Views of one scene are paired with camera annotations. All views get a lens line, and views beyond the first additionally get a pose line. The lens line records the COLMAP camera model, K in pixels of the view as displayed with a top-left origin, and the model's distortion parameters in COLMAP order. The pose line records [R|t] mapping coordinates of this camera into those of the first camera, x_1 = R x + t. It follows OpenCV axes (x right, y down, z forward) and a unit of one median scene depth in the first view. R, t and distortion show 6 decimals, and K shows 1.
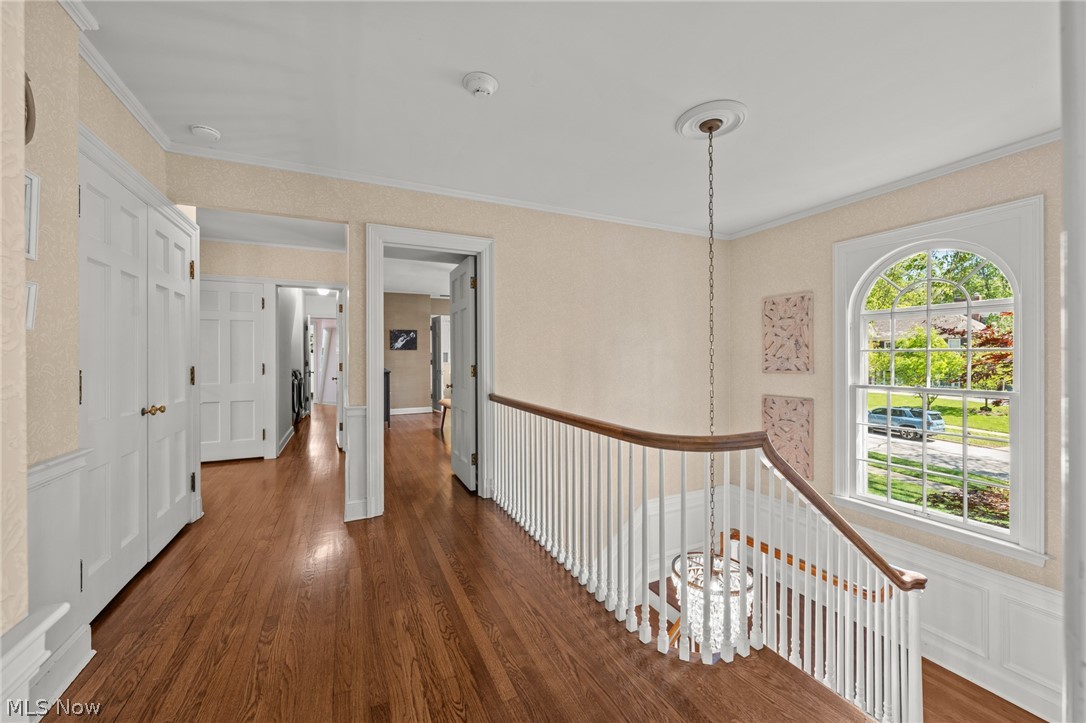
lens RADIAL K [[410.2, 0, 544.5], [0, 410.2, 358.6], [0, 0, 1]] dist [-0.000371, -0.000028]
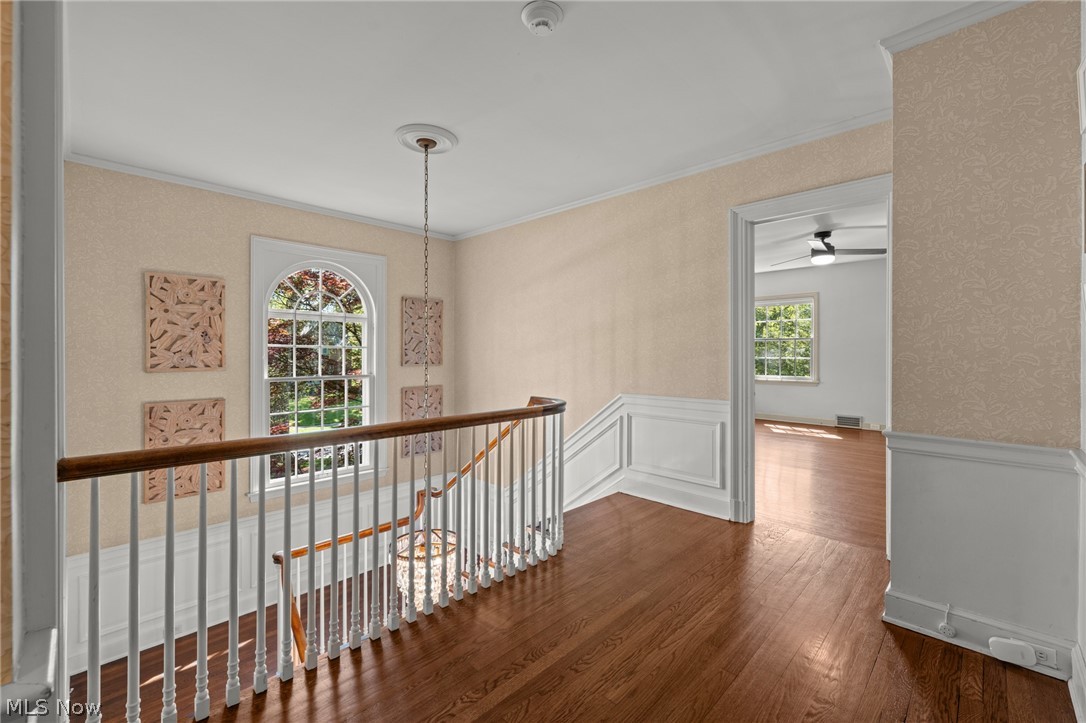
lens RADIAL K [[455.3, 0, 544.7], [0, 455.3, 357.0], [0, 0, 1]] dist [-0.000350, 0.000059]
pose [[-0.340241, -0.001206, 0.940338, -0.517213], [-0.002088, 0.999998, 0.000527, 0.005739], [-0.940336, -0.001784, -0.340242, 0.668871]]
